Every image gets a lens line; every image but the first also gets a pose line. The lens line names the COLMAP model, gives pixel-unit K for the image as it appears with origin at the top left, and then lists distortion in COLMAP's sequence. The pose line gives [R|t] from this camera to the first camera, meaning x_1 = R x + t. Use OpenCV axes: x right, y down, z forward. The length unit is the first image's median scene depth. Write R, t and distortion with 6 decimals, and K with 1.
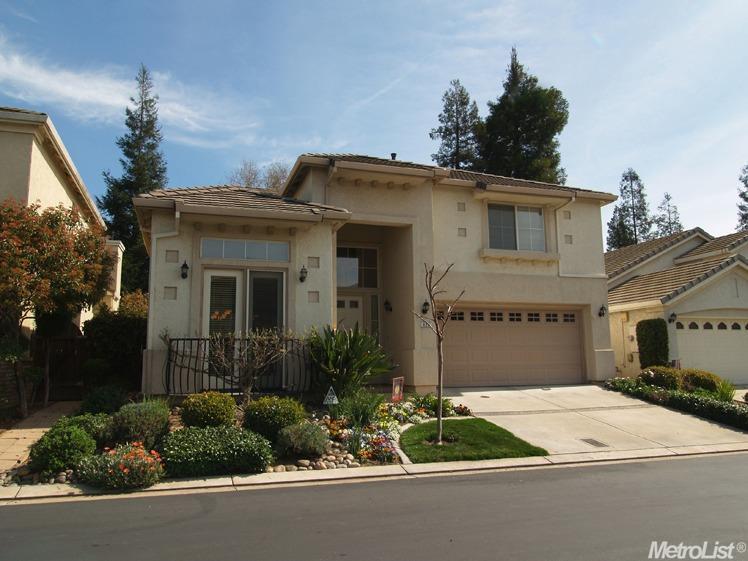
lens RADIAL K [[583.5, 0, 374.8], [0, 583.5, 280.8], [0, 0, 1]] dist [-0.014336, -0.008703]
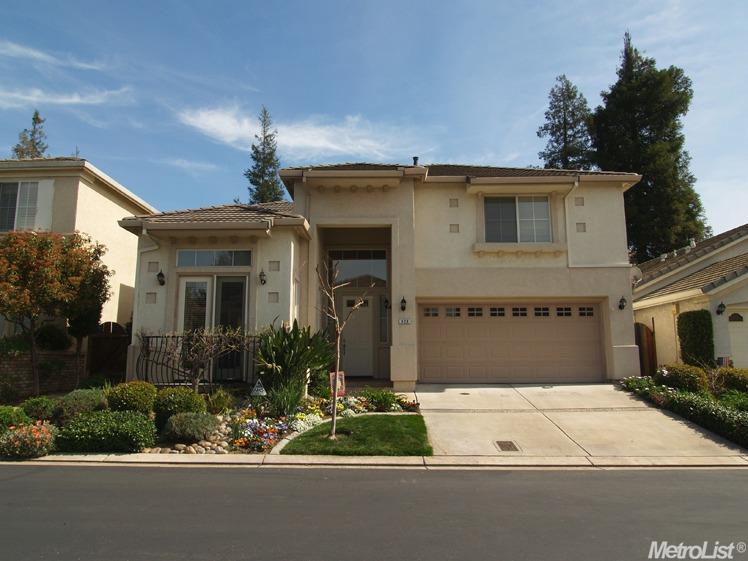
lens RADIAL K [[535.2, 0, 373.0], [0, 535.2, 281.0], [0, 0, 1]] dist [-0.018487, -0.003512]
pose [[0.943994, -0.040695, -0.327443, 0.314275], [0.039157, 0.999169, -0.011292, 0.011818], [0.327630, -0.002162, 0.944804, 0.086816]]
